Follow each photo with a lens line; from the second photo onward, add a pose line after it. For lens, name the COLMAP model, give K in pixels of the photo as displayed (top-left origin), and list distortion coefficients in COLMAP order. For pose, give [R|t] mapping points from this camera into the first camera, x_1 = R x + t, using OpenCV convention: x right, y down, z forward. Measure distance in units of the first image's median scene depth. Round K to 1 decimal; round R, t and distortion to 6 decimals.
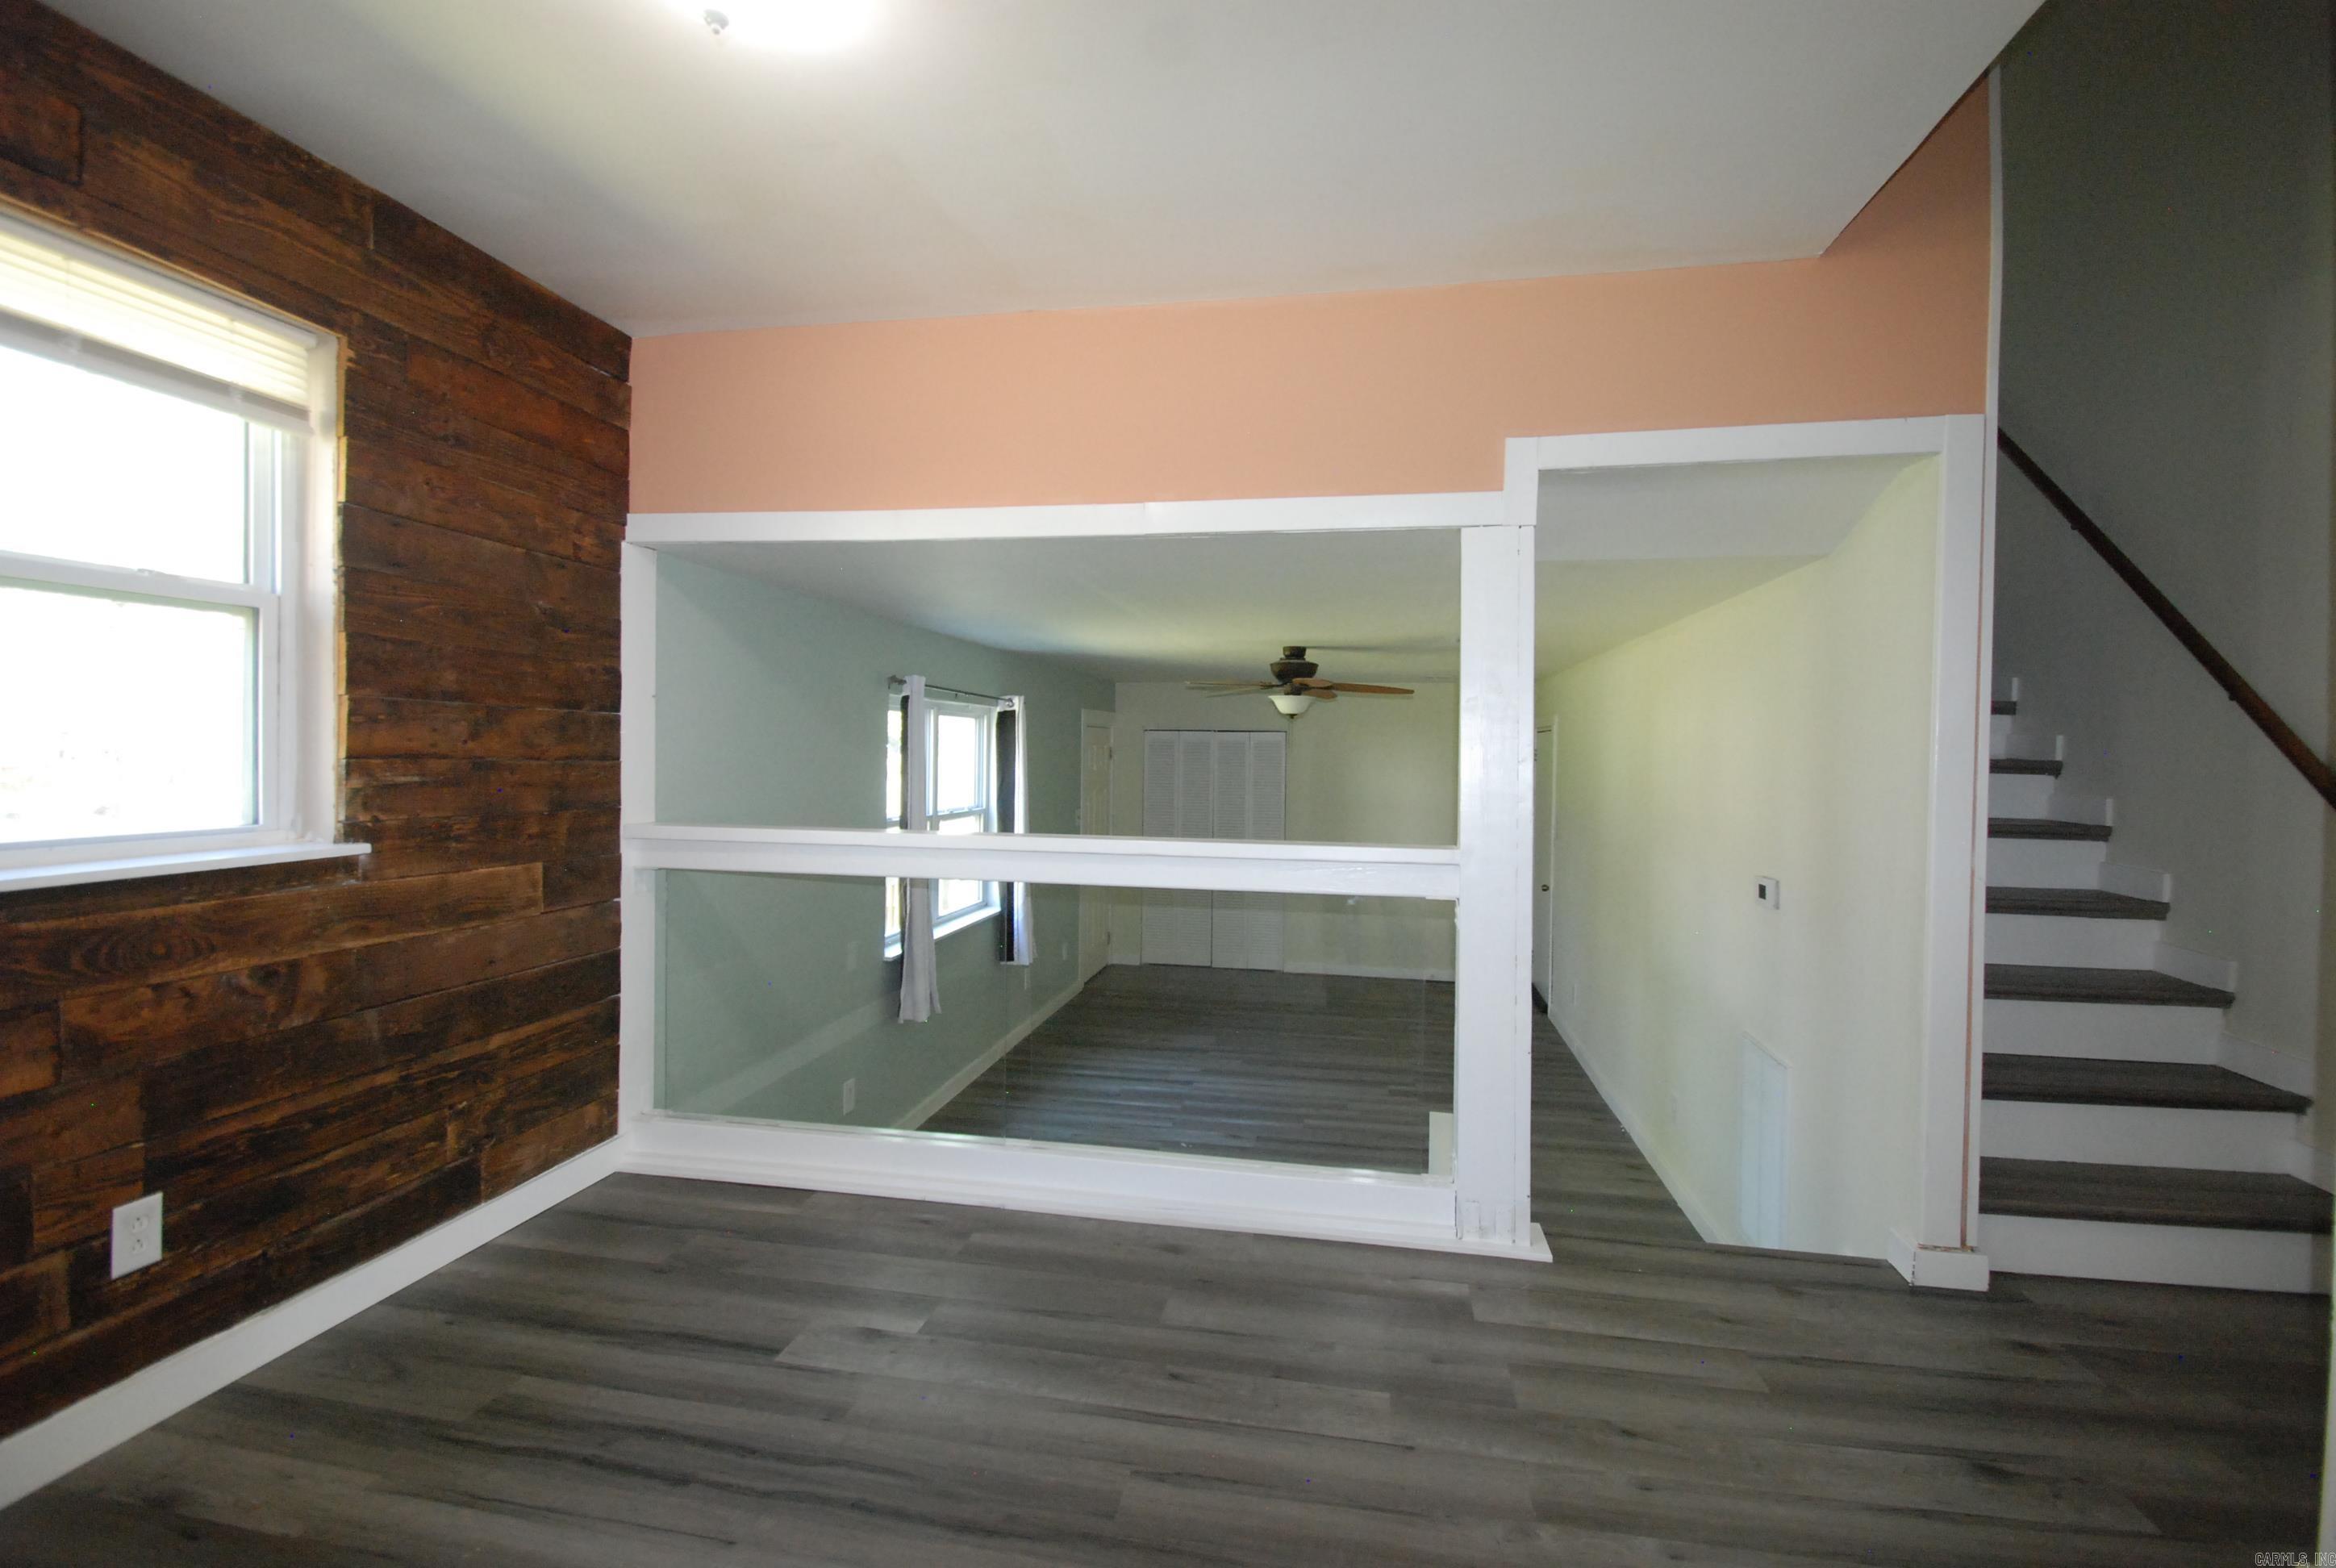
lens RADIAL K [[1030.3, 0, 1172.8], [0, 1030.3, 772.4], [0, 0, 1]] dist [0.015721, -0.017094]
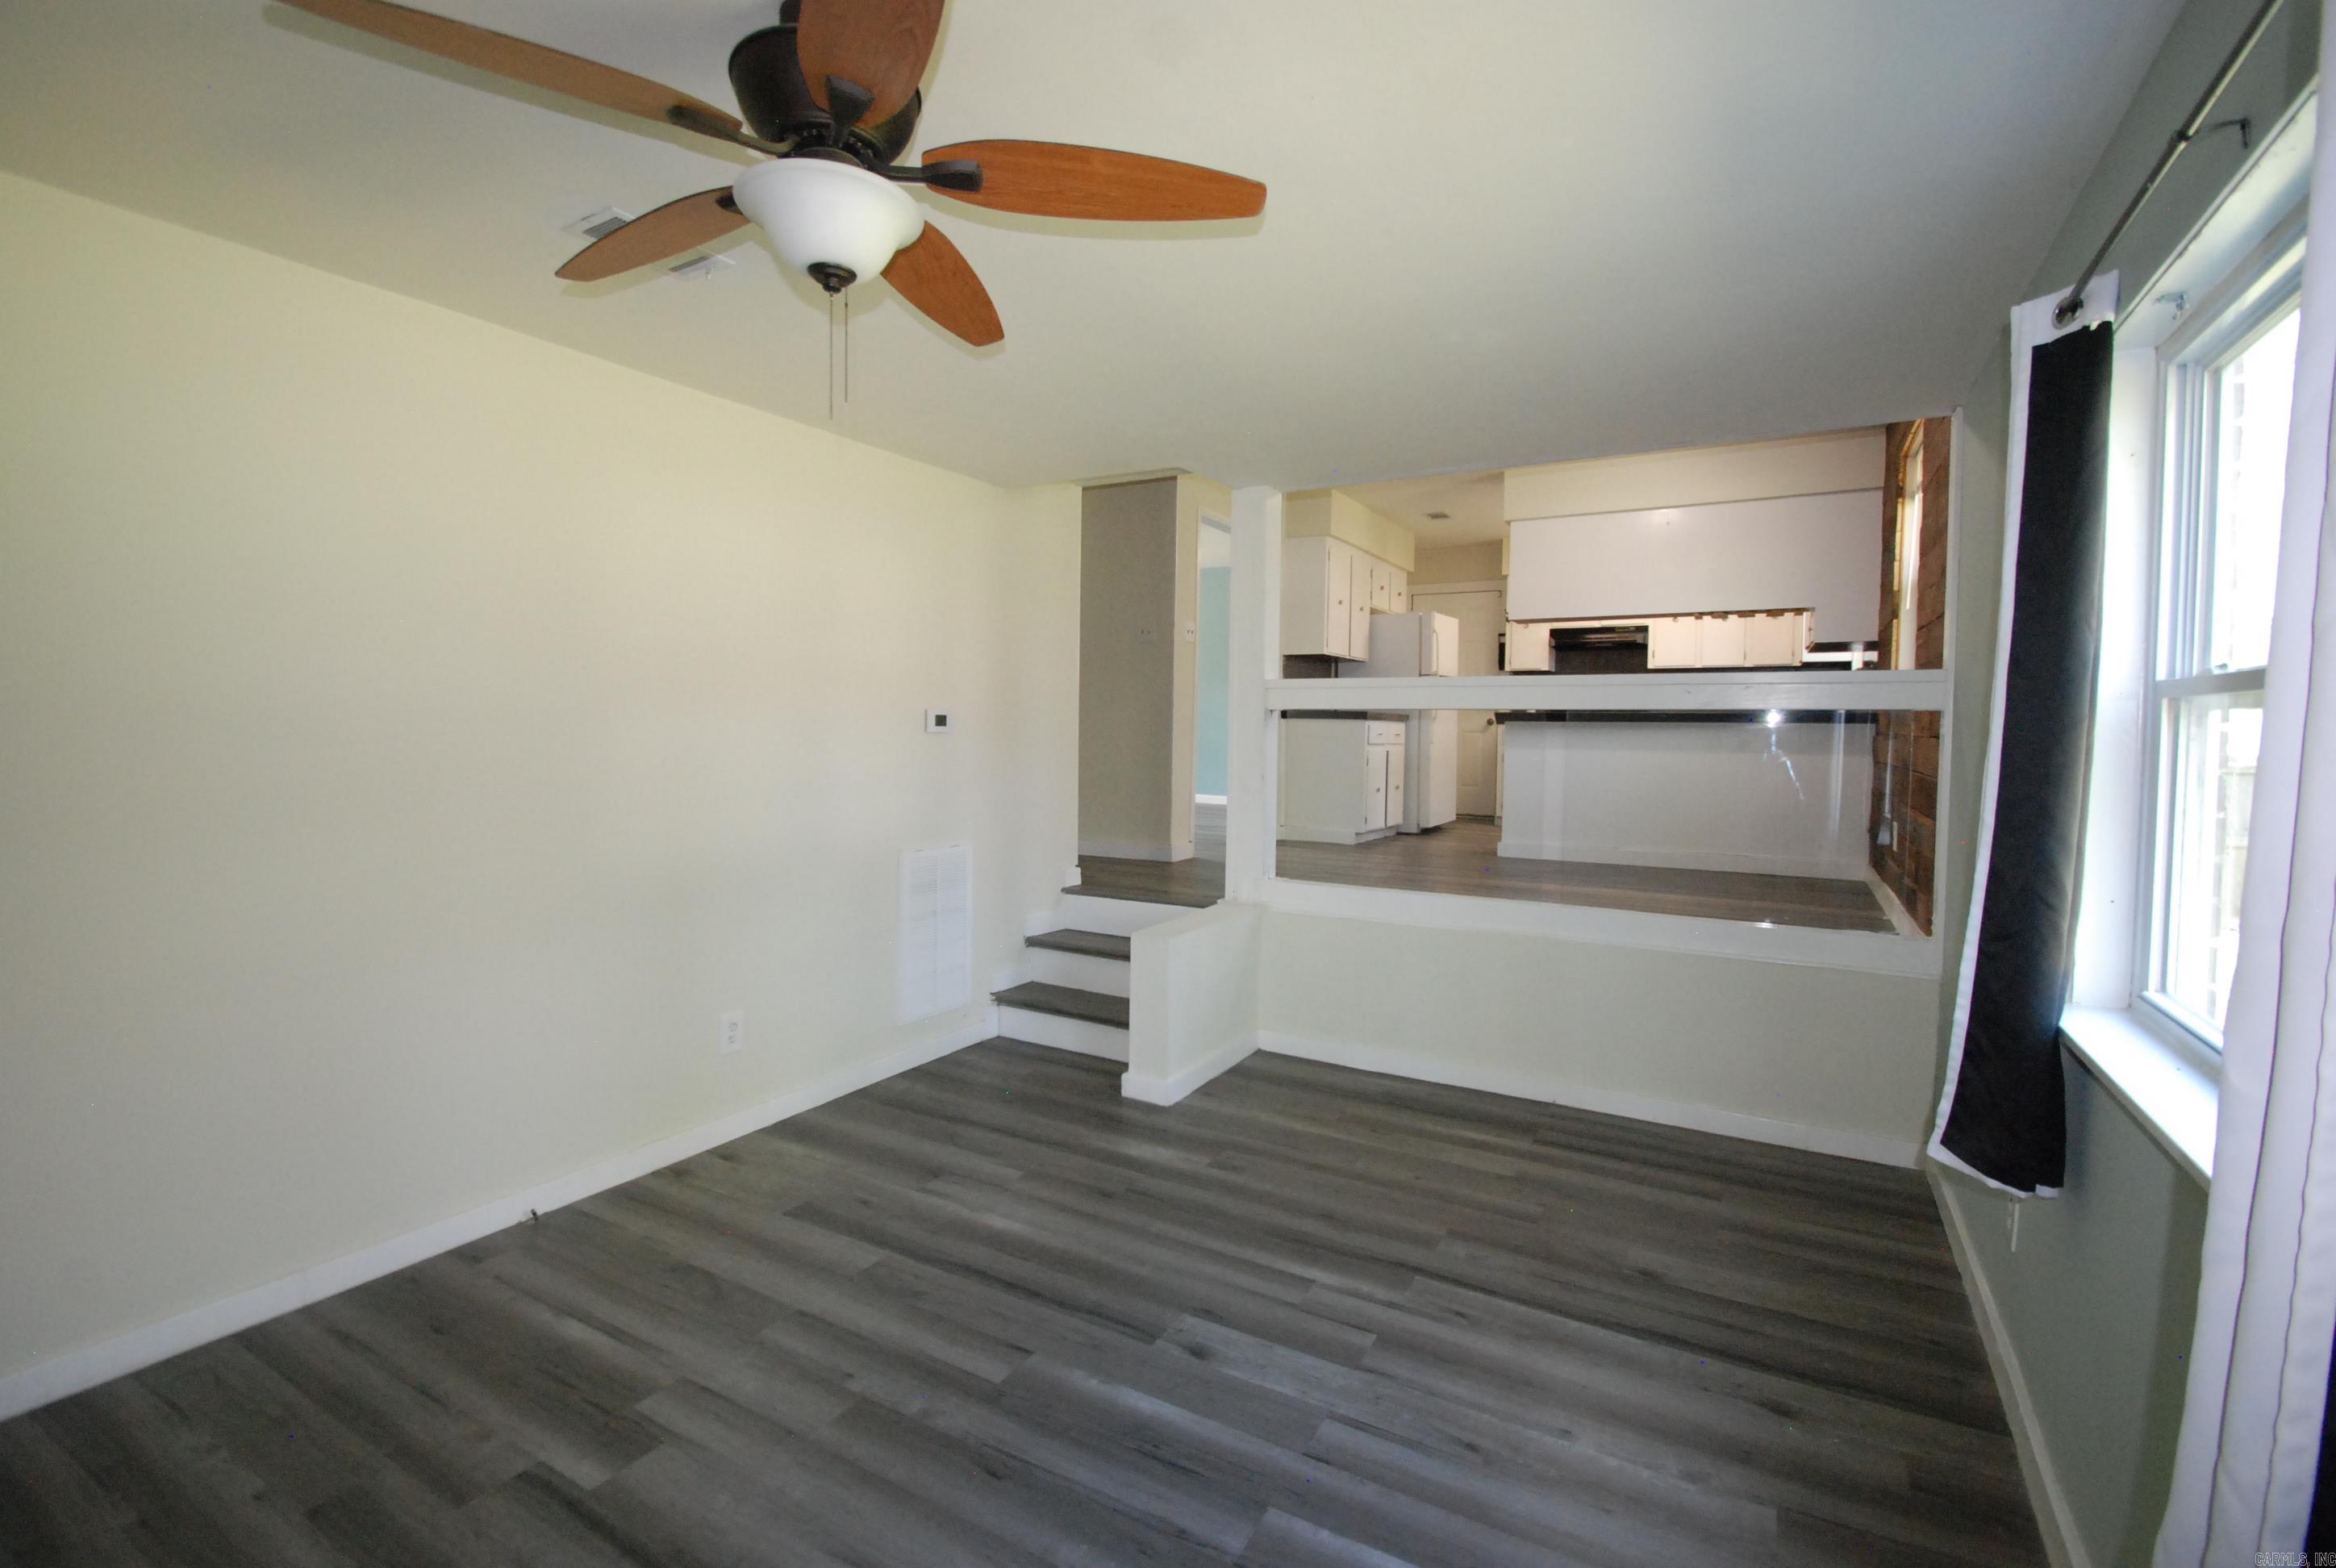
lens RADIAL K [[1030.3, 0, 1172.8], [0, 1030.3, 772.4], [0, 0, 1]] dist [0.015721, -0.017094]
pose [[-0.943664, -0.038479, 0.328660, -0.130470], [-0.018078, 0.997728, 0.064907, 0.115132], [-0.330411, 0.055309, -0.942215, 2.609210]]
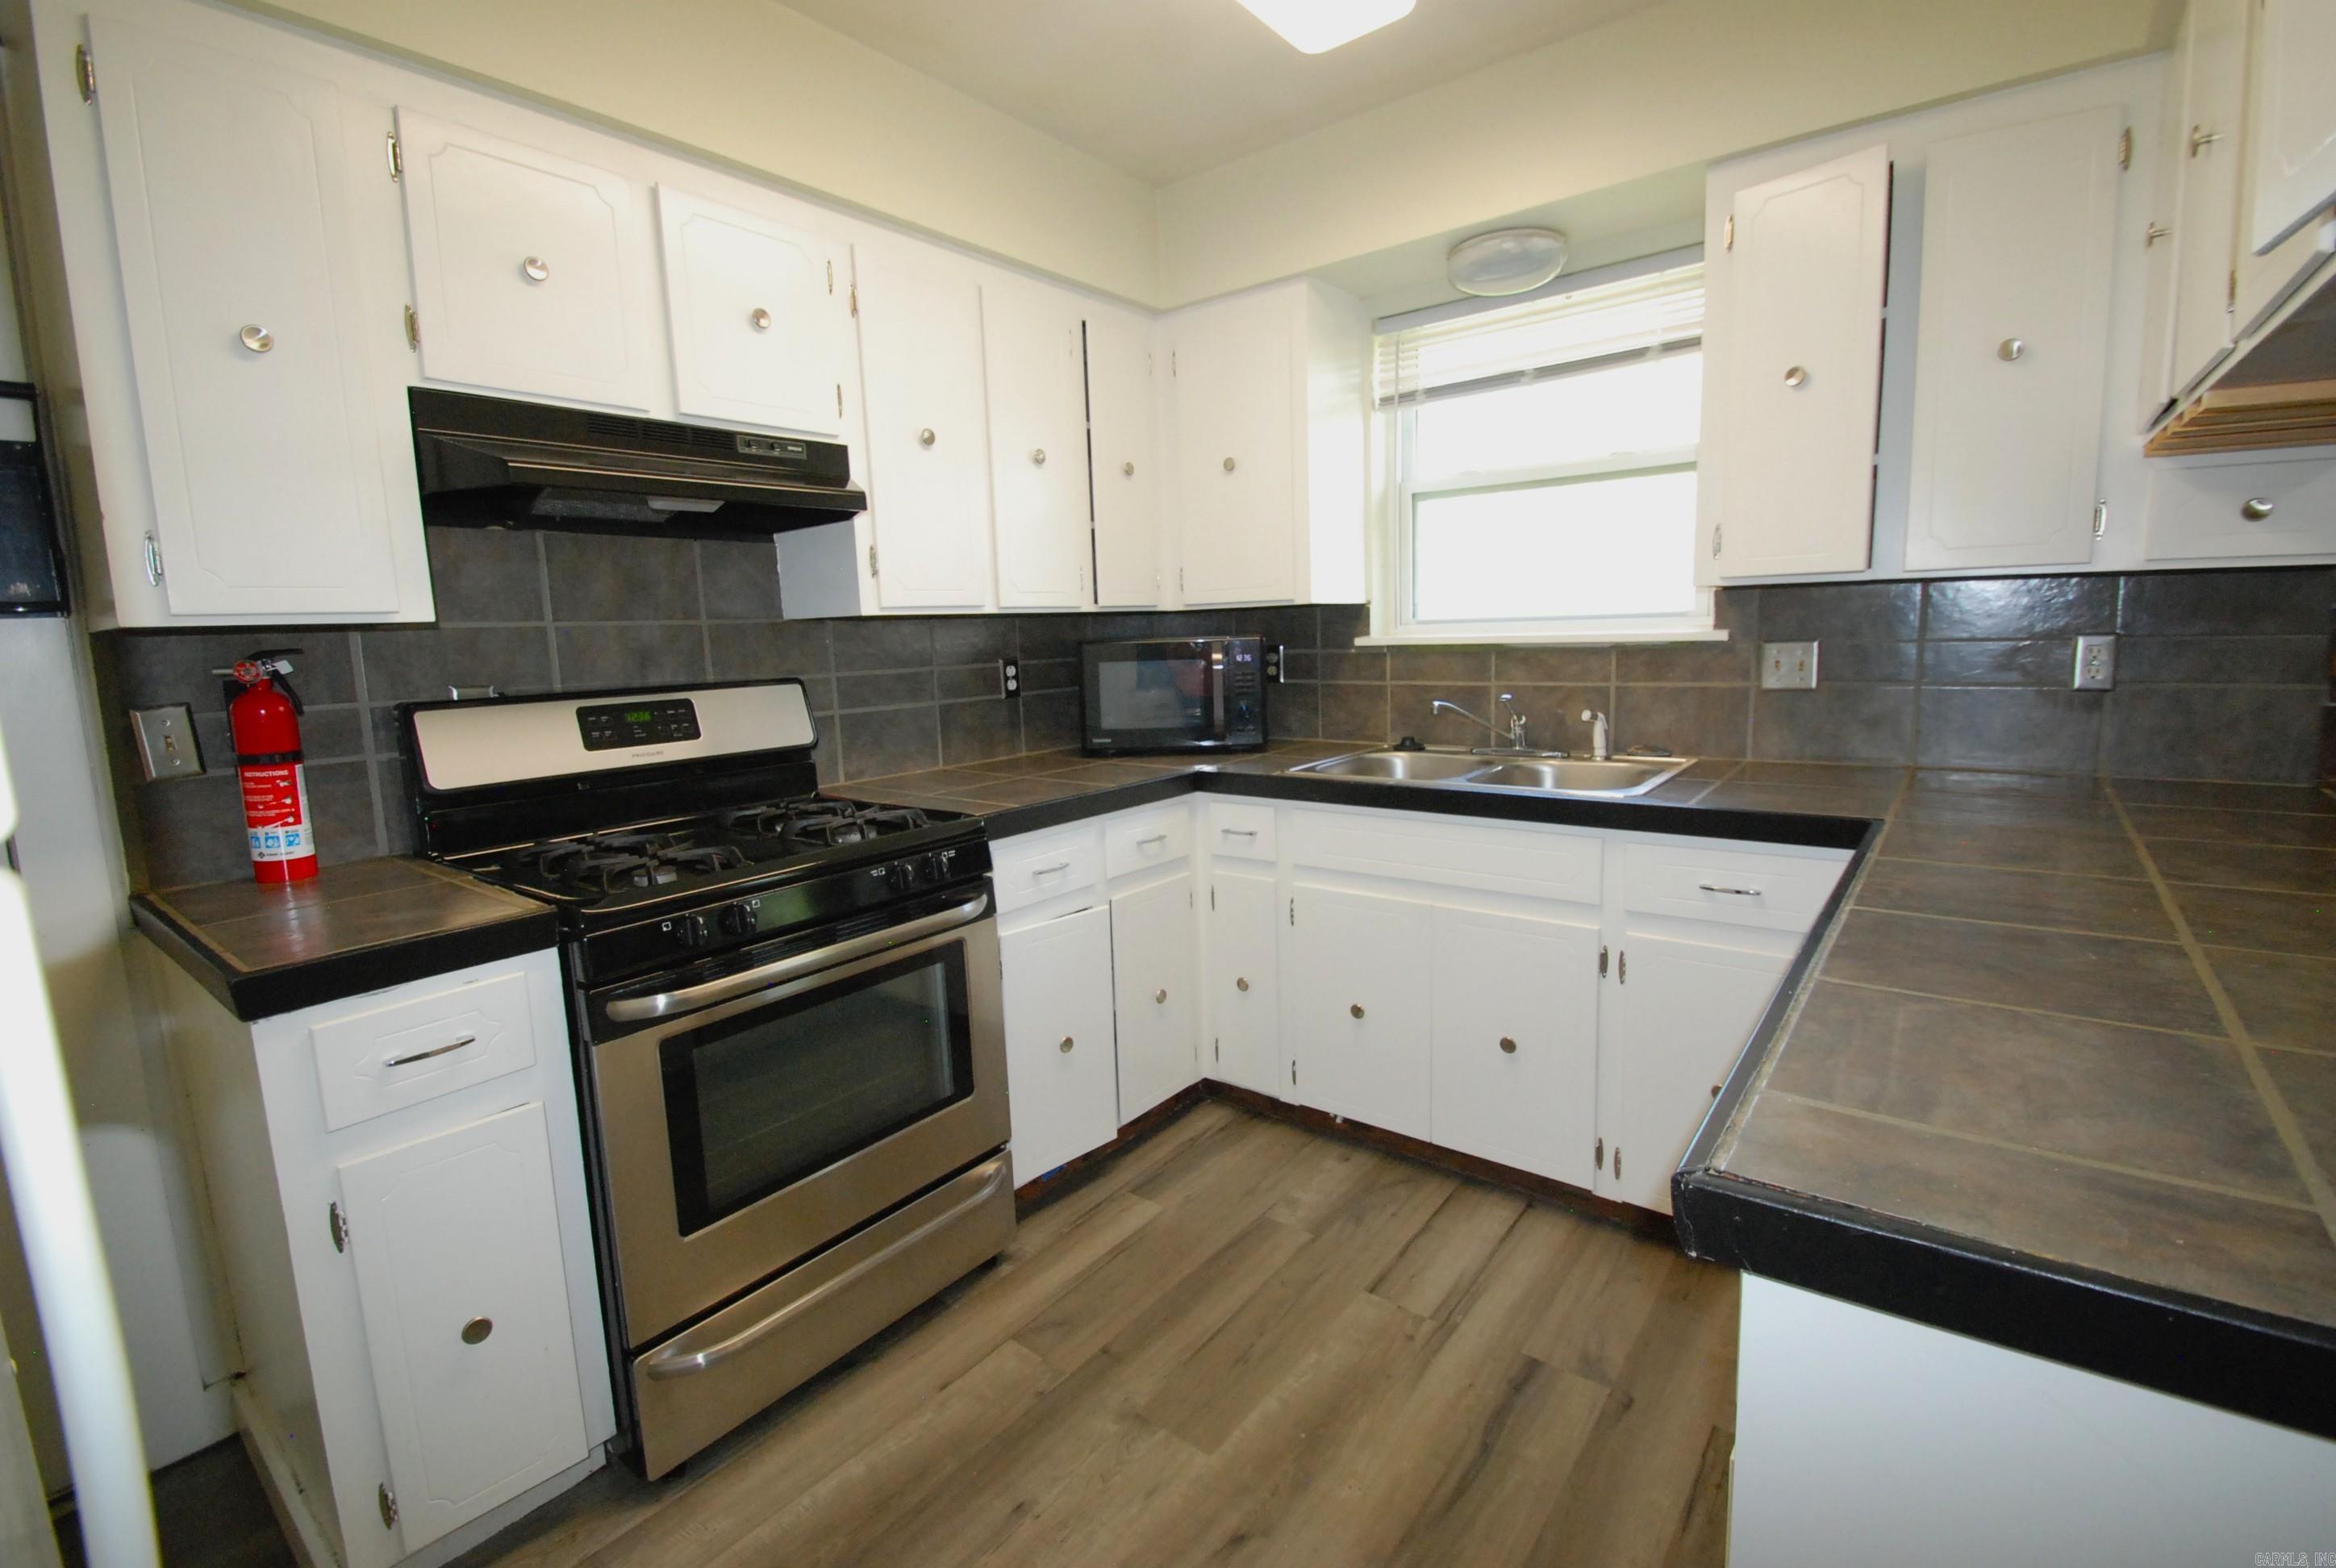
lens RADIAL K [[1030.3, 0, 1172.8], [0, 1030.3, 772.4], [0, 0, 1]] dist [0.015721, -0.017094]
pose [[-0.463013, 0.126258, -0.877313, 0.166037], [0.011380, 0.990568, 0.136551, -0.005015], [0.886279, 0.053241, -0.460082, -0.181659]]
